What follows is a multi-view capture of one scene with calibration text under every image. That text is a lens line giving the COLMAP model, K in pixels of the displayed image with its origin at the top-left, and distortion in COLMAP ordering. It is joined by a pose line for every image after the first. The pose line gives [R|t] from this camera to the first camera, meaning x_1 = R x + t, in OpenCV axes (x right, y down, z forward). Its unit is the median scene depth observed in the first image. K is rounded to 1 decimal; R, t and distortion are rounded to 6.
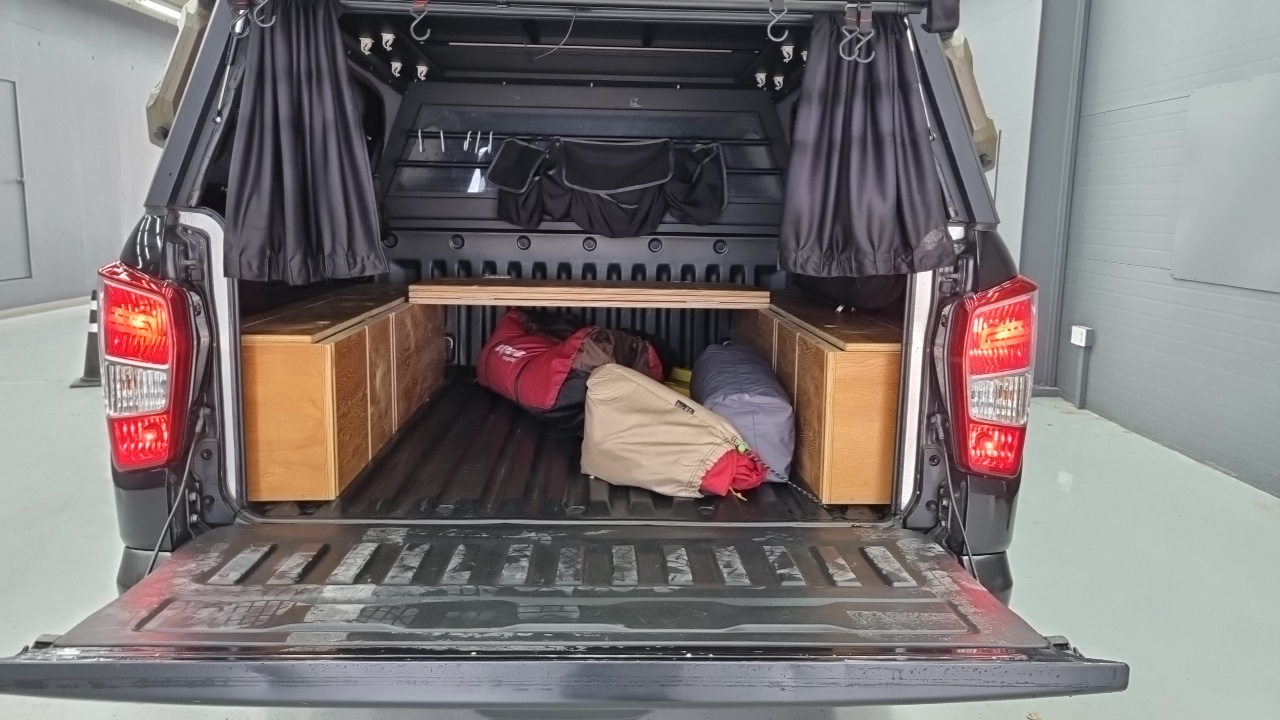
lens RADIAL K [[991.4, 0, 643.4], [0, 991.4, 359.3], [0, 0, 1]] dist [0.029320, -0.017205]
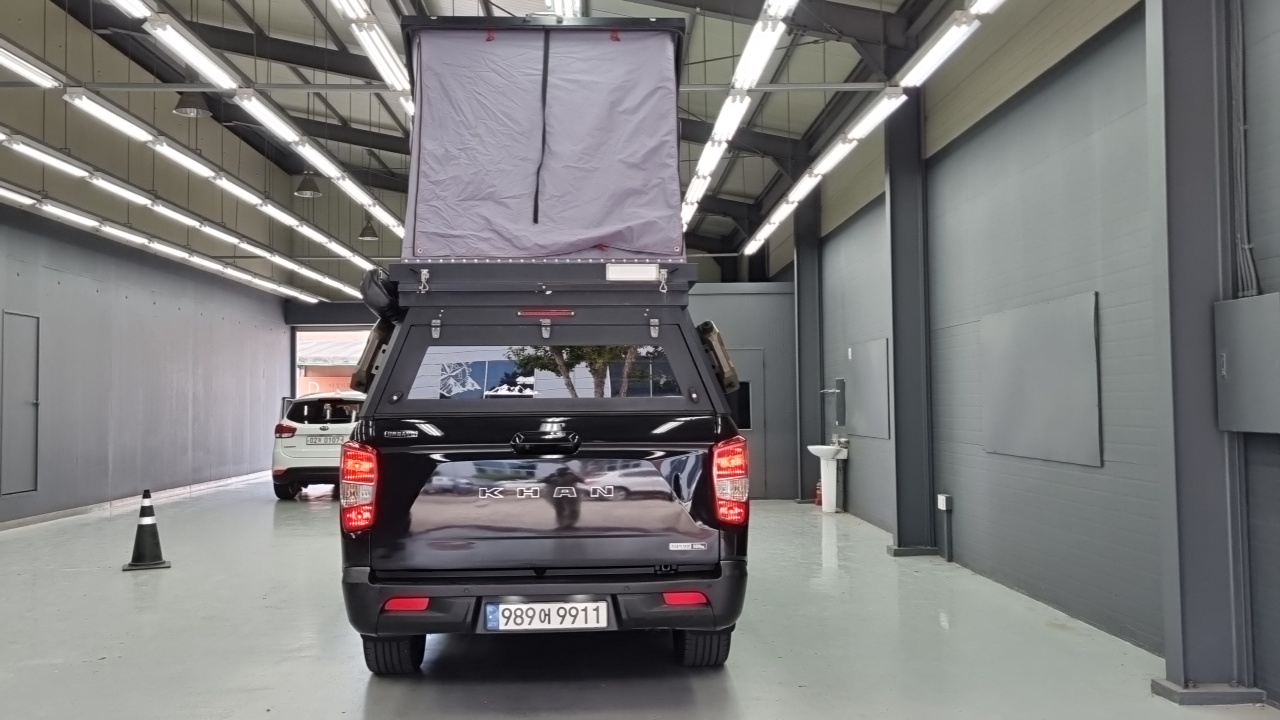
lens RADIAL K [[991.4, 0, 630.1], [0, 991.4, 360.2], [0, 0, 1]] dist [0.029320, -0.017205]
pose [[0.999152, -0.026620, 0.031419, 0.011508], [0.032341, 0.979557, -0.198549, 0.037487], [-0.025491, 0.199397, 0.979587, -0.249925]]
